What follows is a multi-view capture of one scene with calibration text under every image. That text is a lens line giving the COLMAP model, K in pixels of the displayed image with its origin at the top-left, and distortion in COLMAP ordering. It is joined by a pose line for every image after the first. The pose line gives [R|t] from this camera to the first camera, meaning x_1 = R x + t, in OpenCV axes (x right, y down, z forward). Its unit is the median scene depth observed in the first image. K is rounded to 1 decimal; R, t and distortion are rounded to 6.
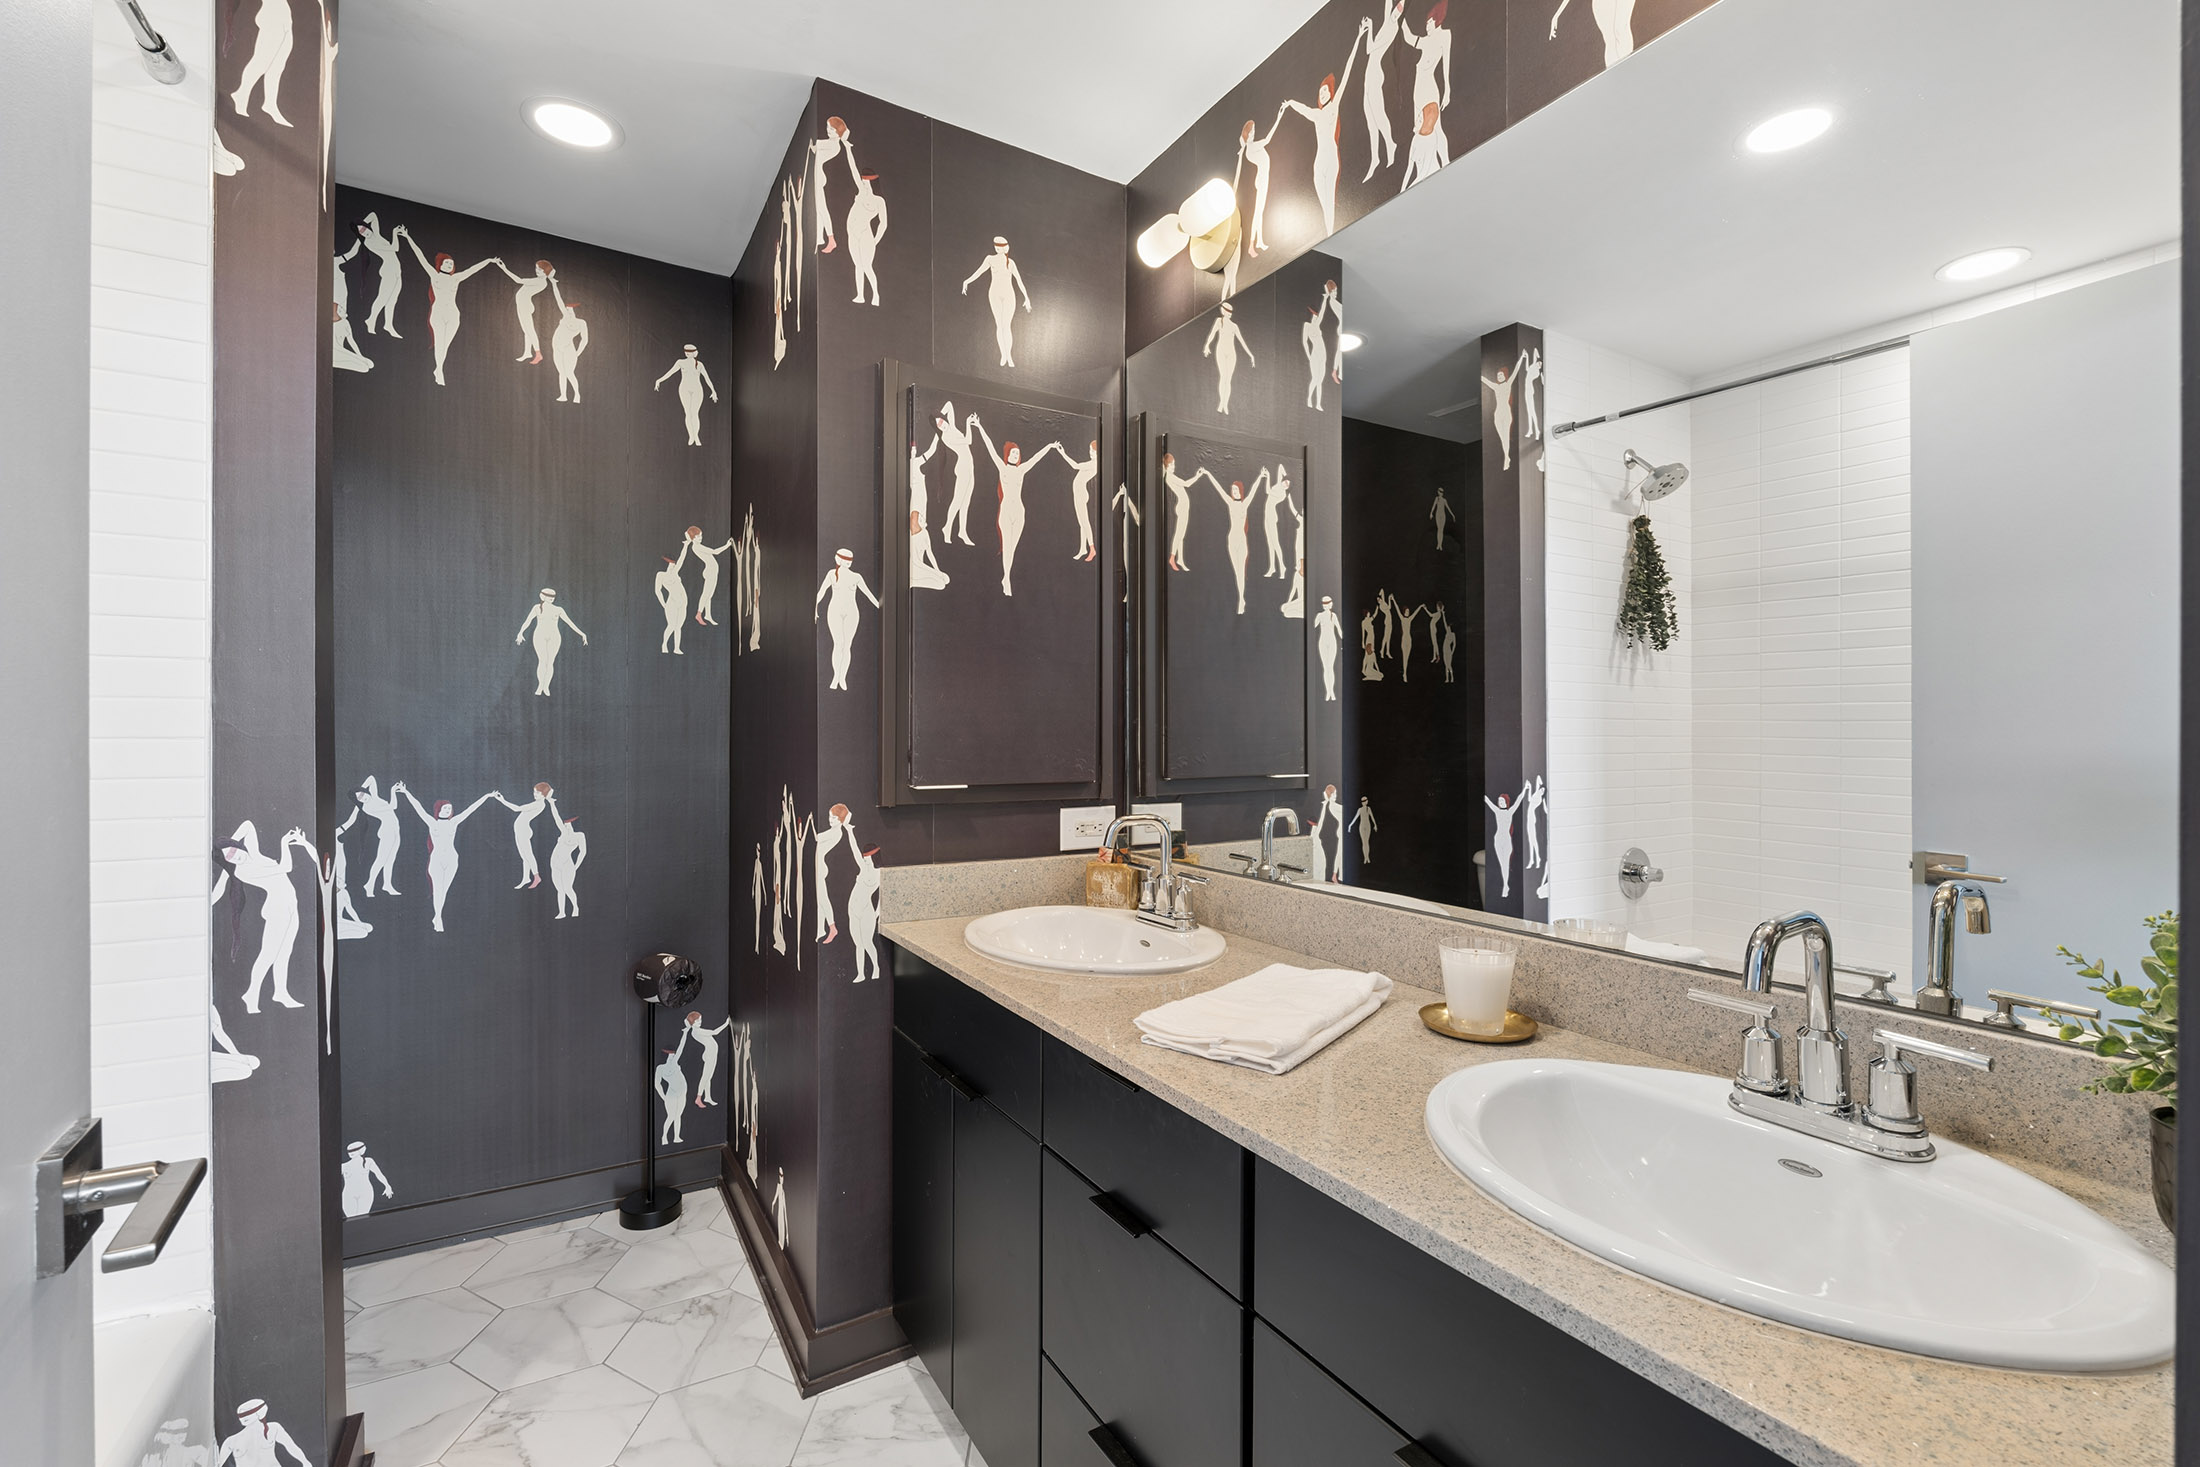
lens RADIAL K [[965.7, 0, 1094.1], [0, 965.7, 731.3], [0, 0, 1]] dist [-0.005579, 0.000140]
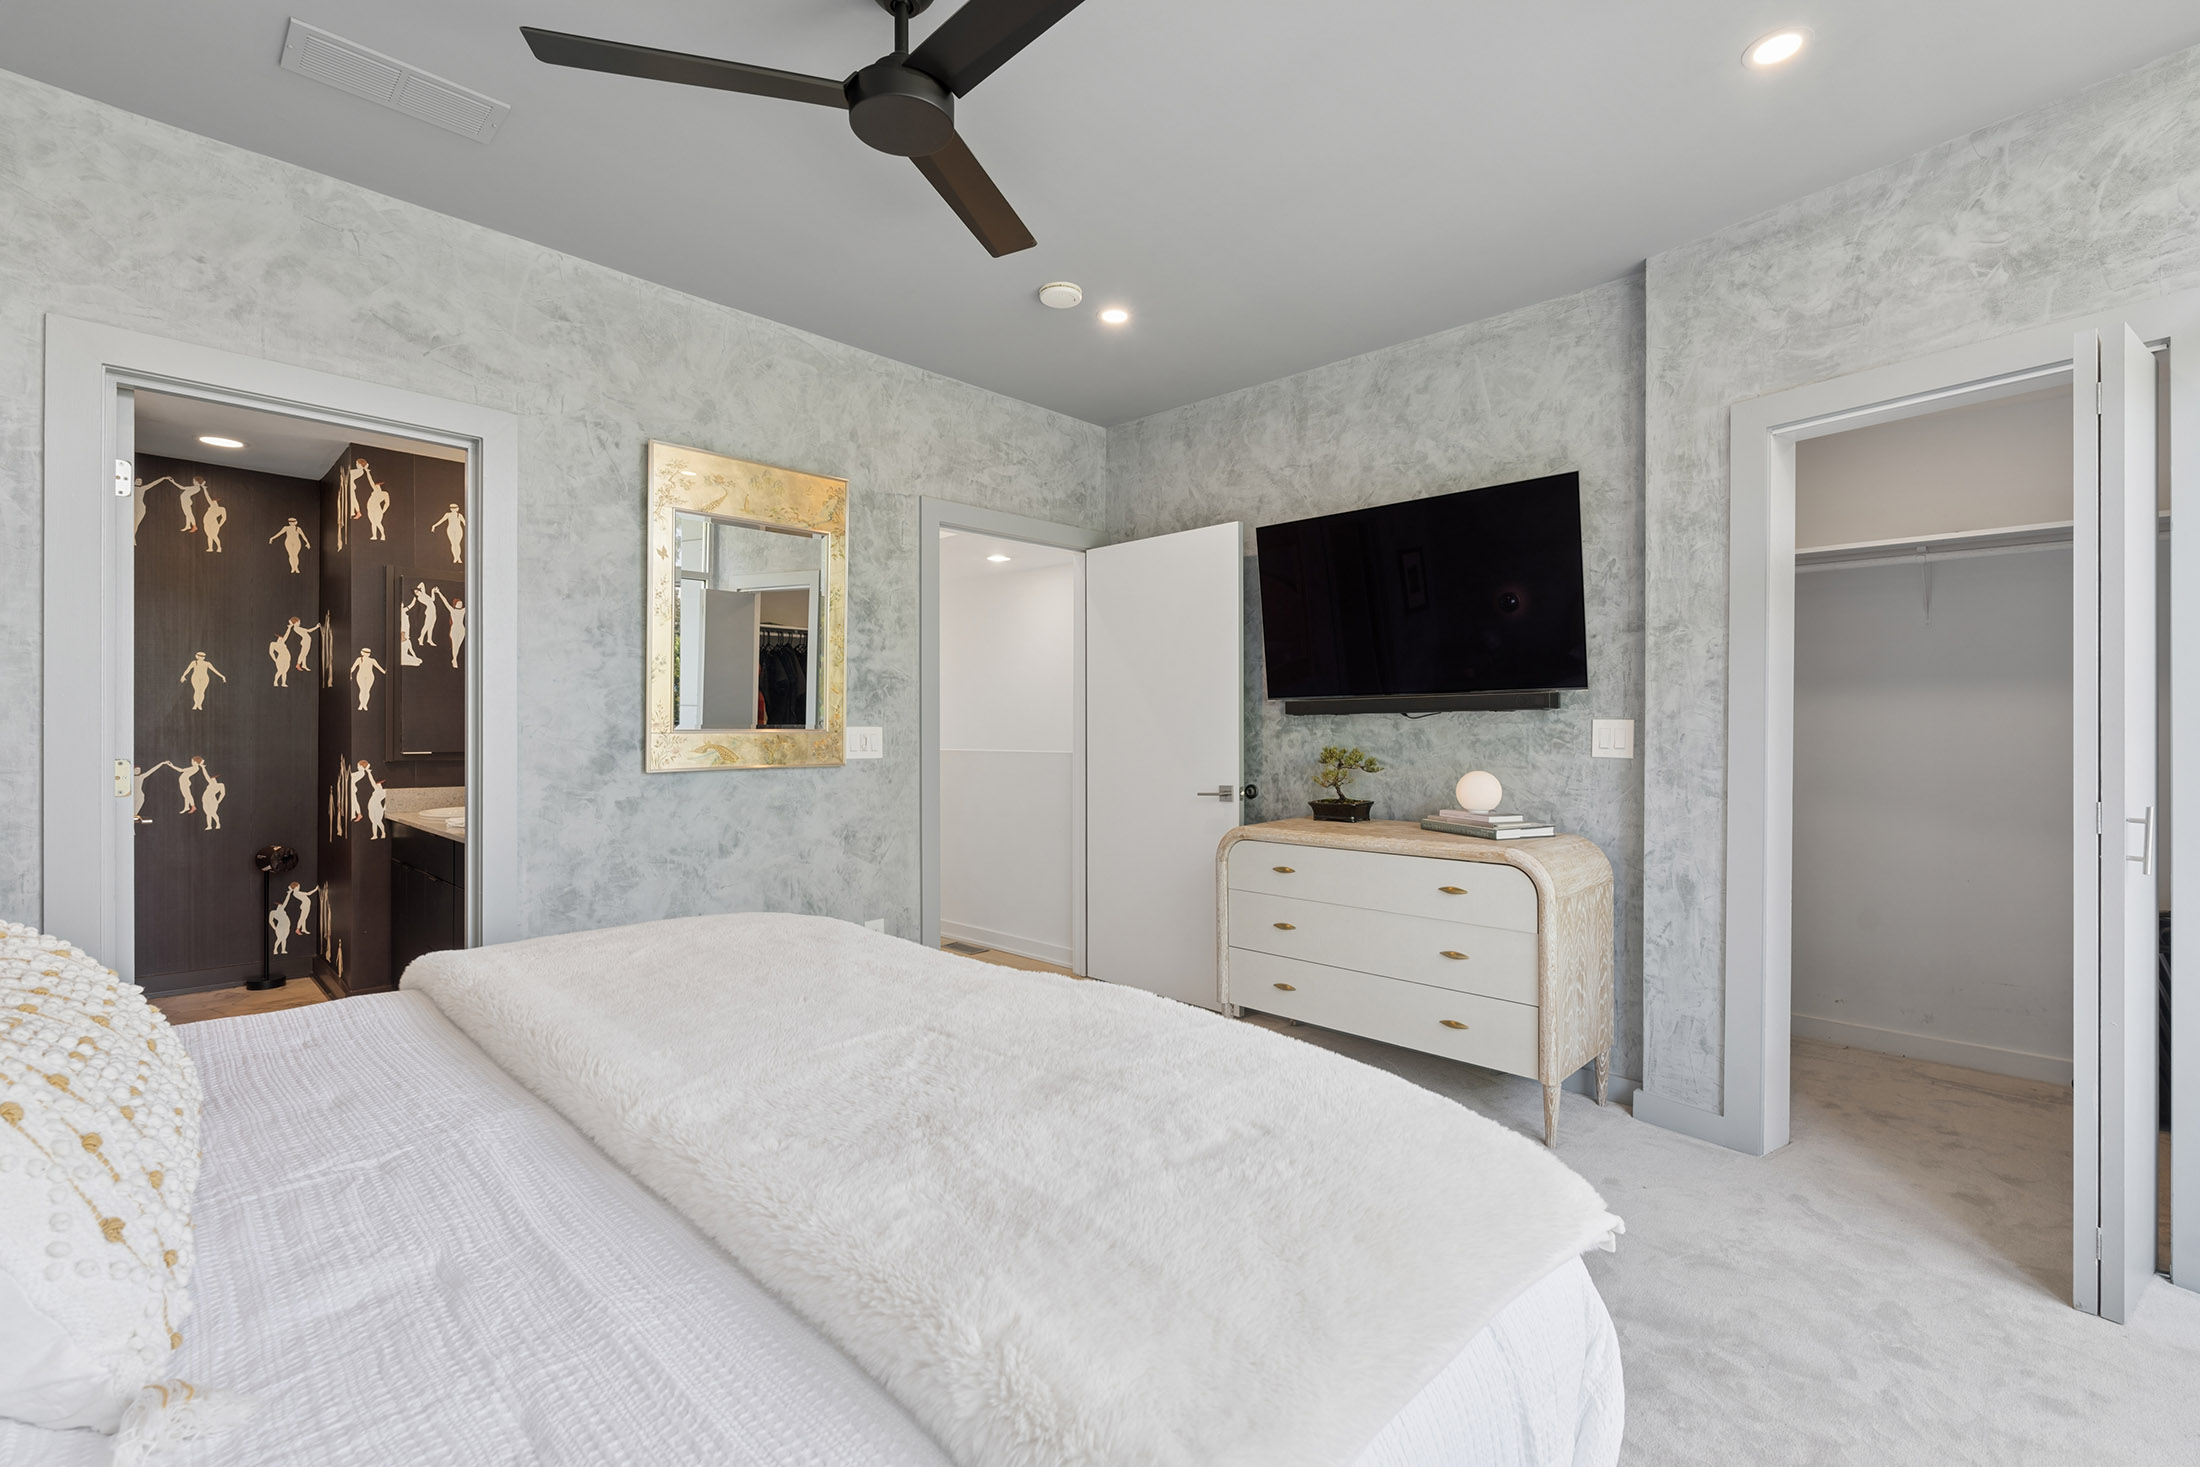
lens RADIAL K [[965.7, 0, 1096.4], [0, 965.7, 730.4], [0, 0, 1]] dist [-0.005579, 0.000140]
pose [[0.962885, -0.000663, 0.269912, 0.602318], [0.001143, 0.999998, -0.001620, 0.008040], [-0.269910, 0.001868, 0.962884, -1.263005]]
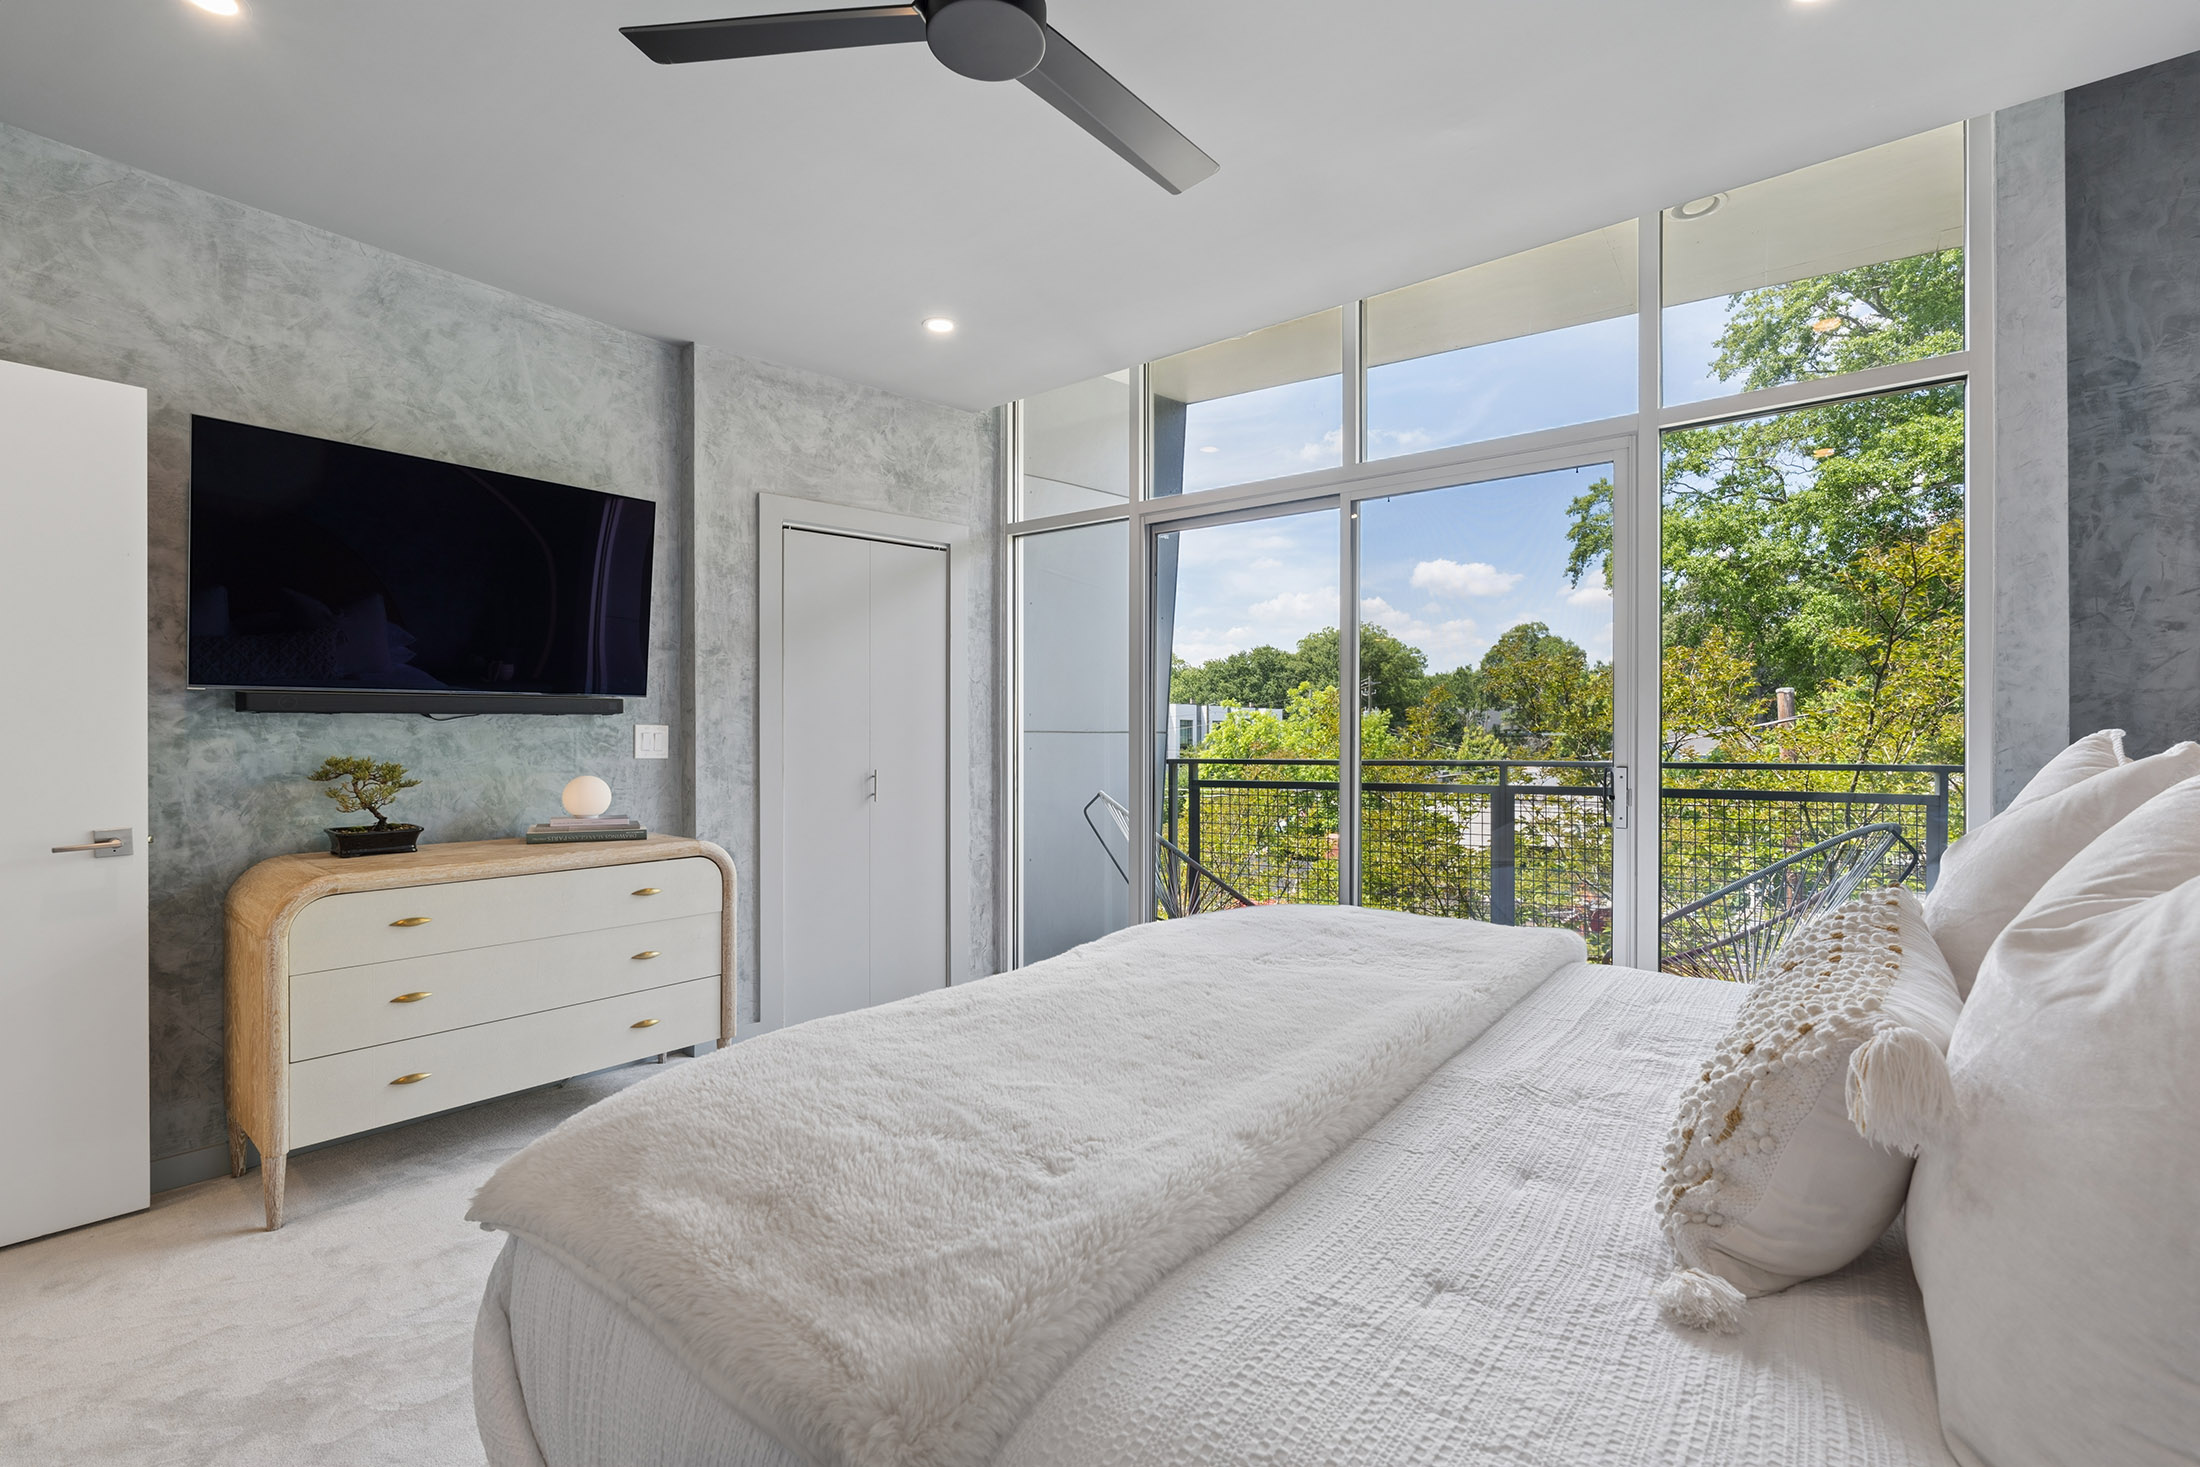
lens RADIAL K [[965.7, 0, 1101.8], [0, 965.7, 731.5], [0, 0, 1]] dist [-0.005579, 0.000140]
pose [[-0.374056, -0.001257, 0.927405, -1.067901], [-0.000050, 0.999999, 0.001335, -0.013150], [-0.927406, 0.000453, -0.374056, 1.423731]]
